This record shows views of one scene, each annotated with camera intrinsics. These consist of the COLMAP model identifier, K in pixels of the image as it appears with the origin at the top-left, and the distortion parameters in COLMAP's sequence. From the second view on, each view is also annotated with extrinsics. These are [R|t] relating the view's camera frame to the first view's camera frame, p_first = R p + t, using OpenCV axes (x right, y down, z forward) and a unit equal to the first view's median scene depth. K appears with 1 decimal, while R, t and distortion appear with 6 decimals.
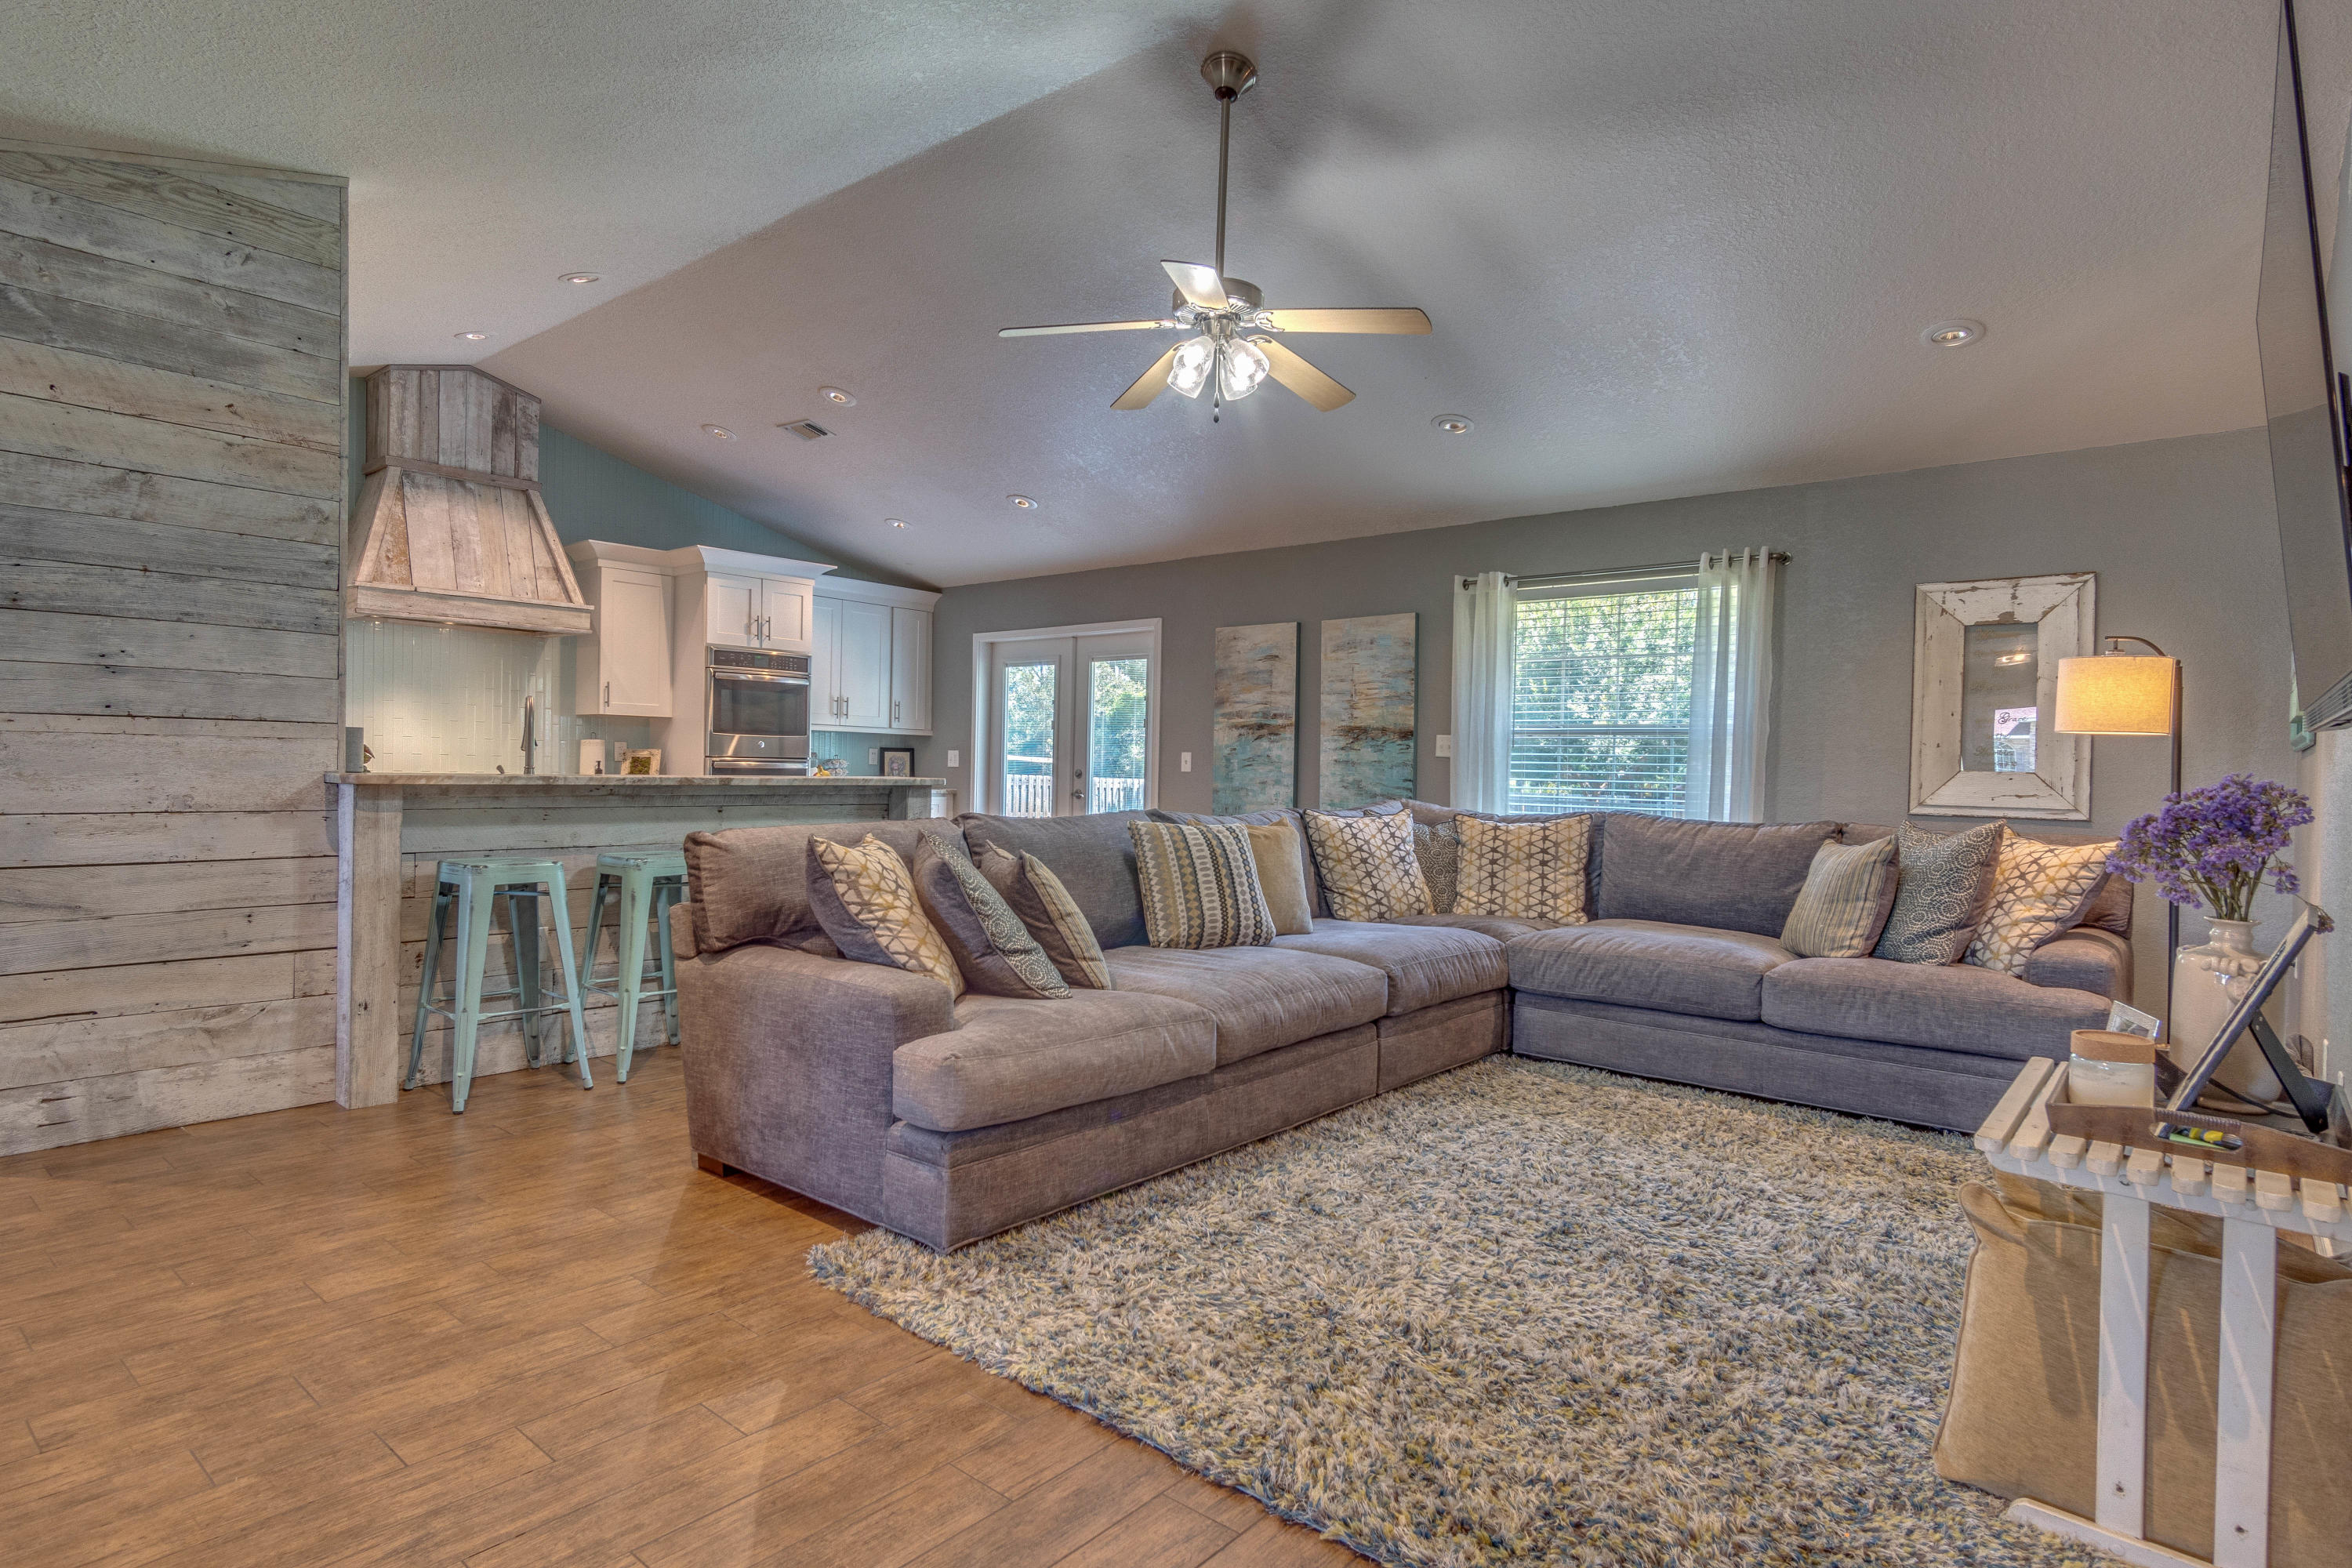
lens RADIAL K [[1249.4, 0, 1214.0], [0, 1249.4, 790.8], [0, 0, 1]] dist [0.000082, 0.001715]
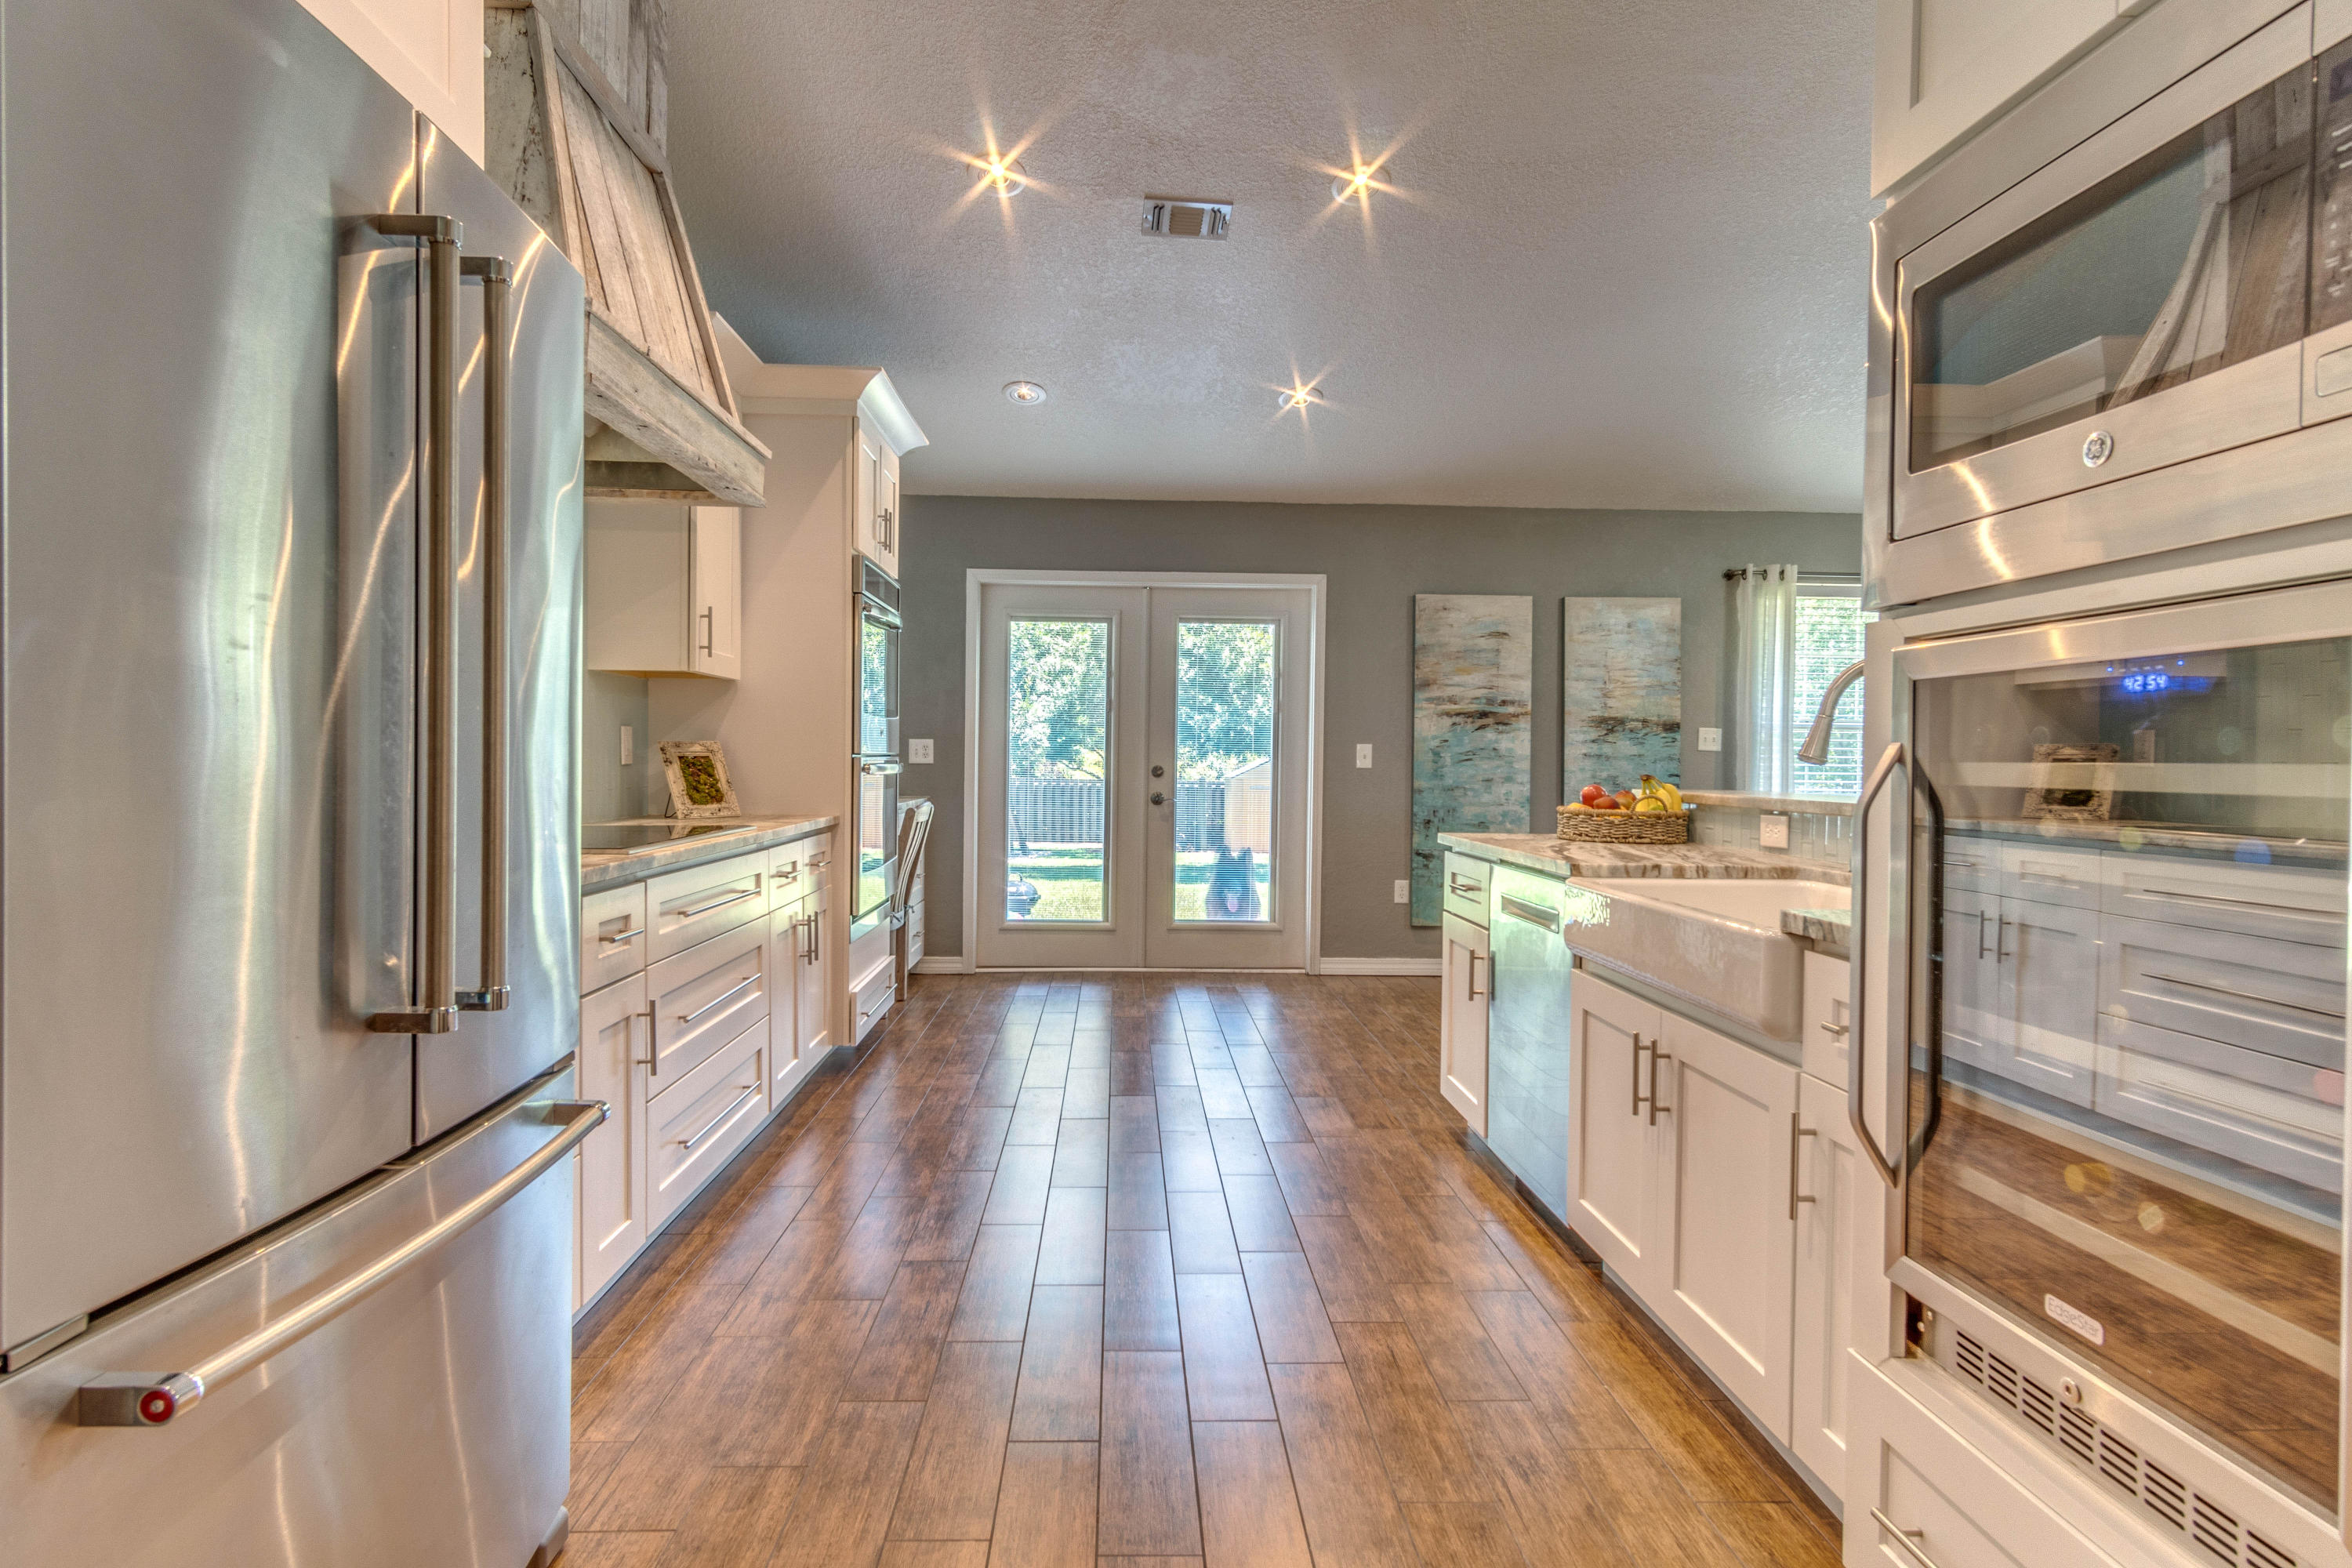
lens RADIAL K [[1249.4, 0, 1209.3], [0, 1249.4, 768.7], [0, 0, 1]] dist [0.000082, 0.001715]
pose [[0.735634, -0.020292, 0.677075, -0.710416], [0.014687, 0.999794, 0.014008, -0.030632], [-0.677220, -0.000360, 0.735781, 0.524962]]
